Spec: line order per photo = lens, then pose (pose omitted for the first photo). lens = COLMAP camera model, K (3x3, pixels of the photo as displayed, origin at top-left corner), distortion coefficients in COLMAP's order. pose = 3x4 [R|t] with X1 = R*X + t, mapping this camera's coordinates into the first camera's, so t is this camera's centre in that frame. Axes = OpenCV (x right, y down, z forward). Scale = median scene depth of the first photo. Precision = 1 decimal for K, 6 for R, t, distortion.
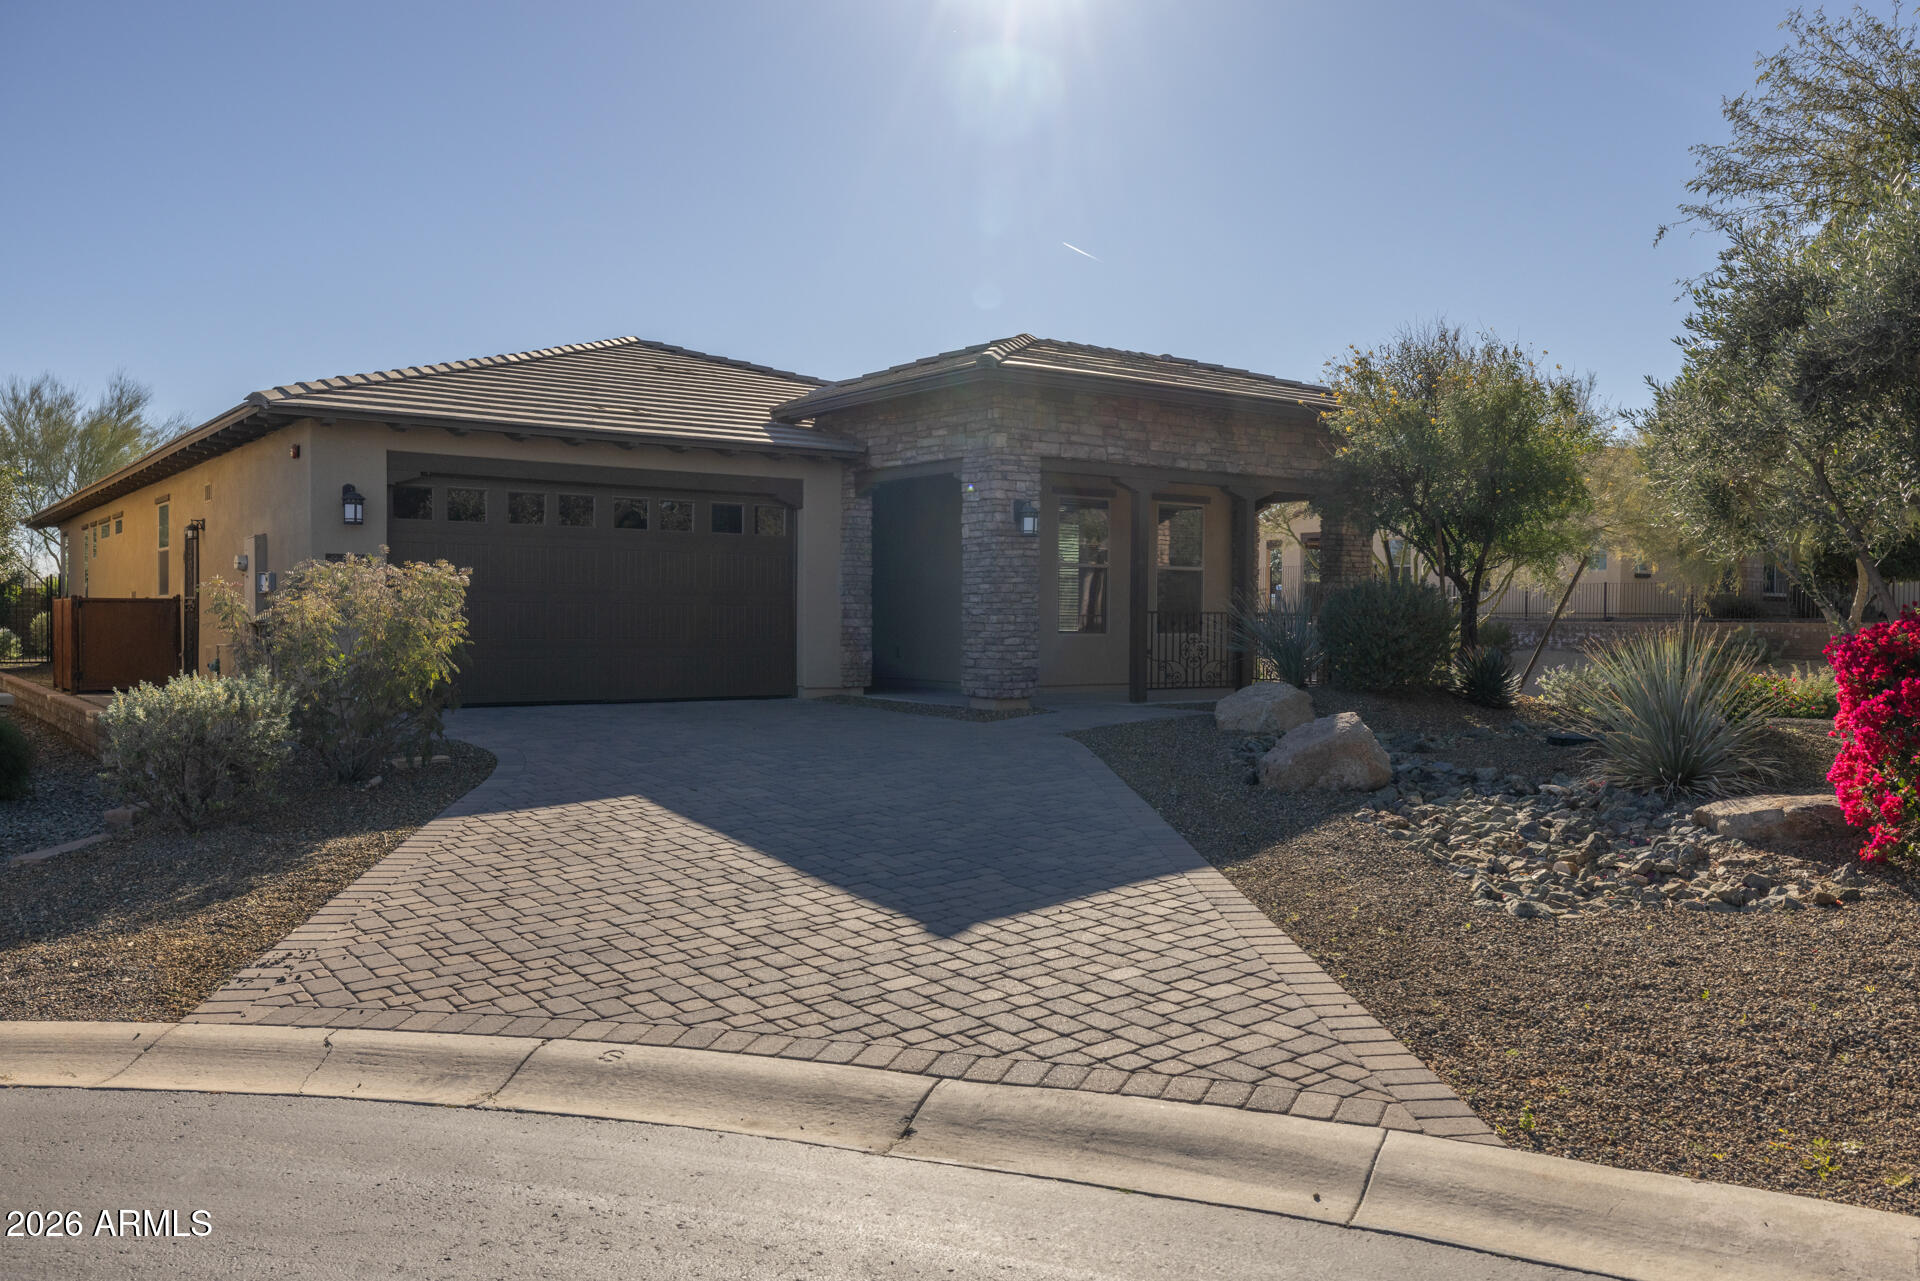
lens RADIAL K [[1391.4, 0, 959.4], [0, 1391.4, 639.9], [0, 0, 1]] dist [-0.004661, 0.001741]
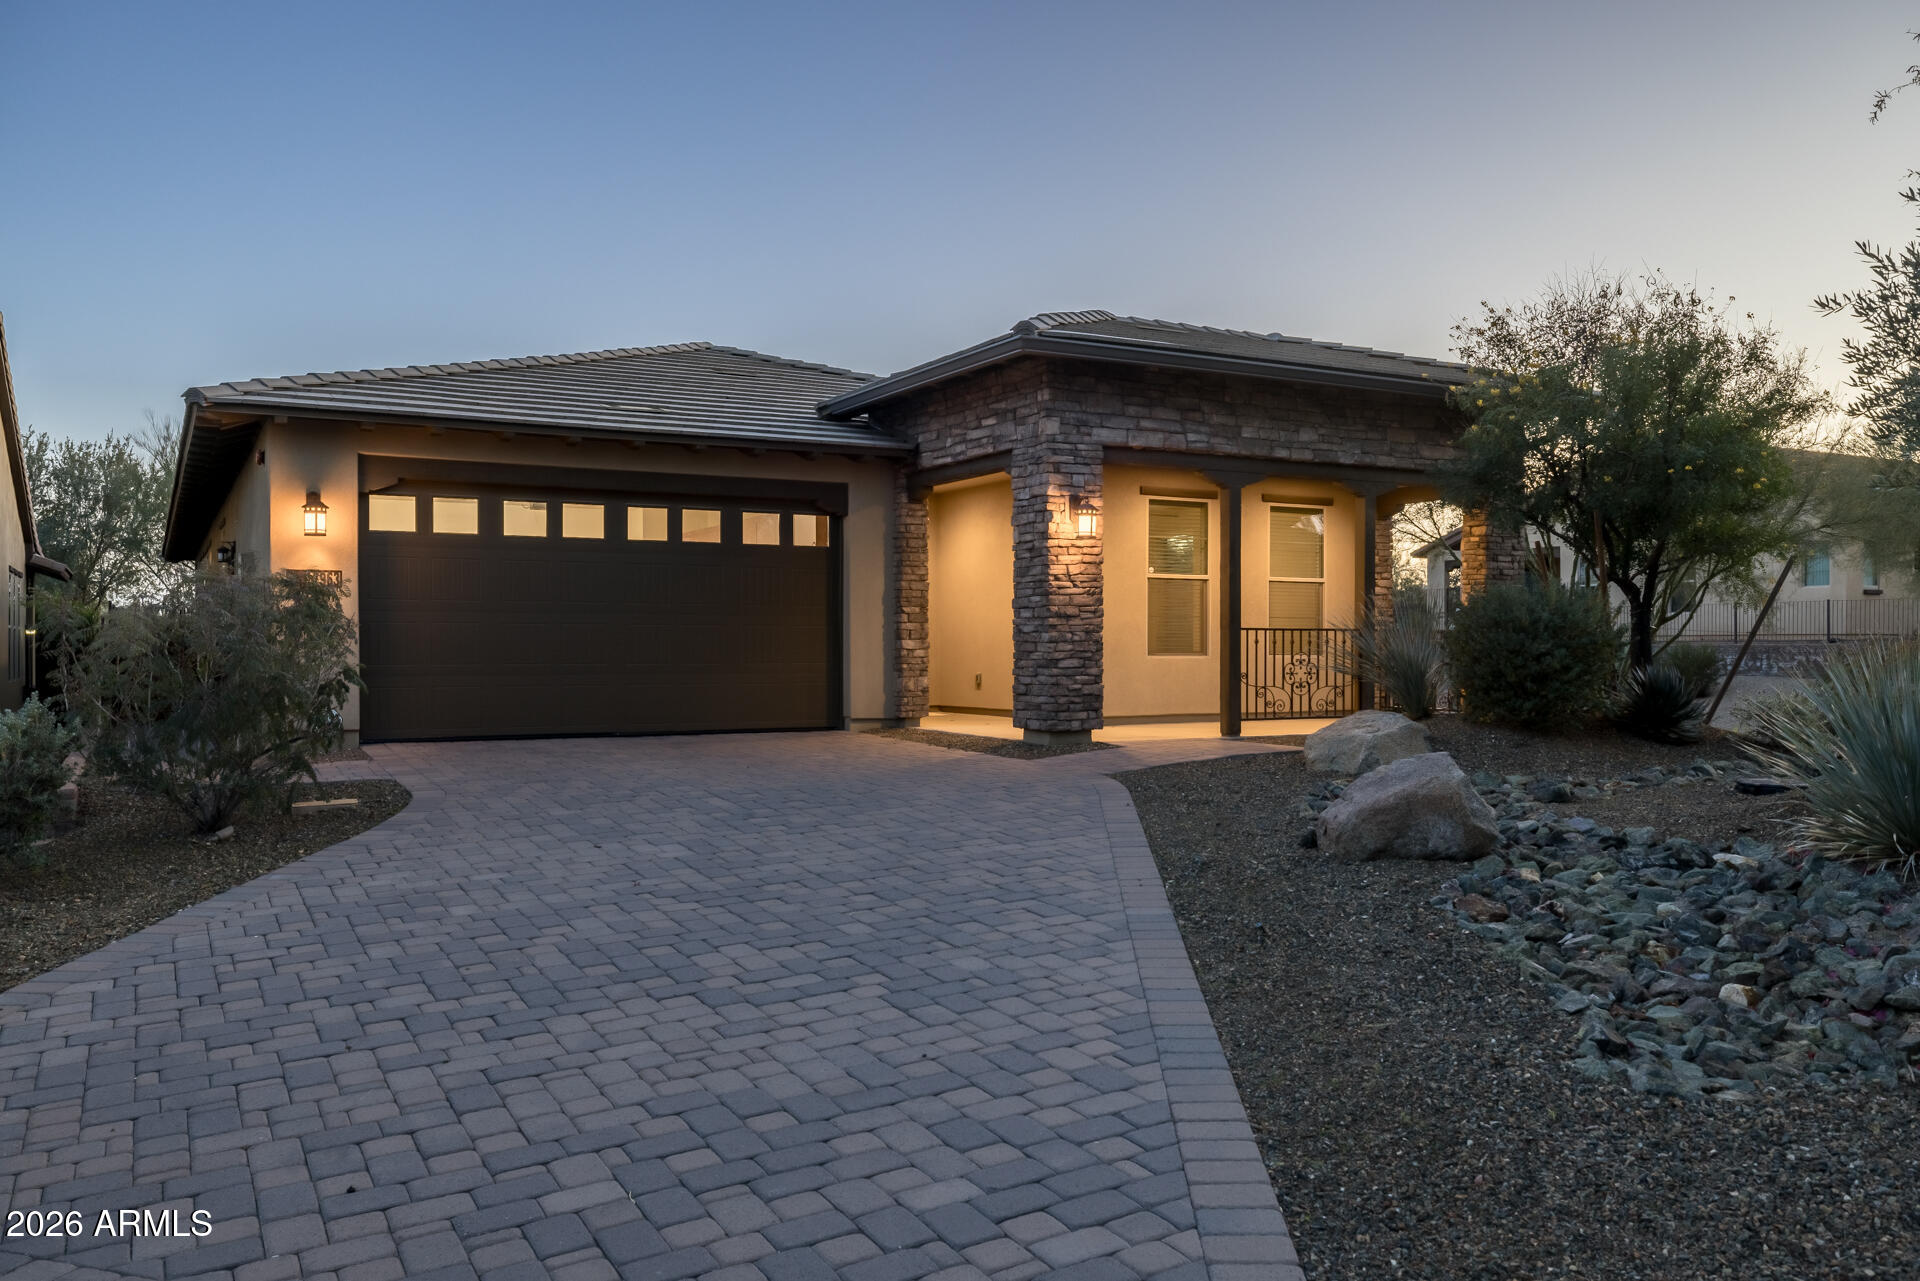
lens RADIAL K [[1391.4, 0, 958.6], [0, 1391.4, 641.6], [0, 0, 1]] dist [-0.004661, 0.001741]
pose [[0.992002, -0.007925, -0.125977, 0.076919], [0.005394, 0.999777, -0.020420, 0.004624], [0.126111, 0.019577, 0.991823, 0.149823]]
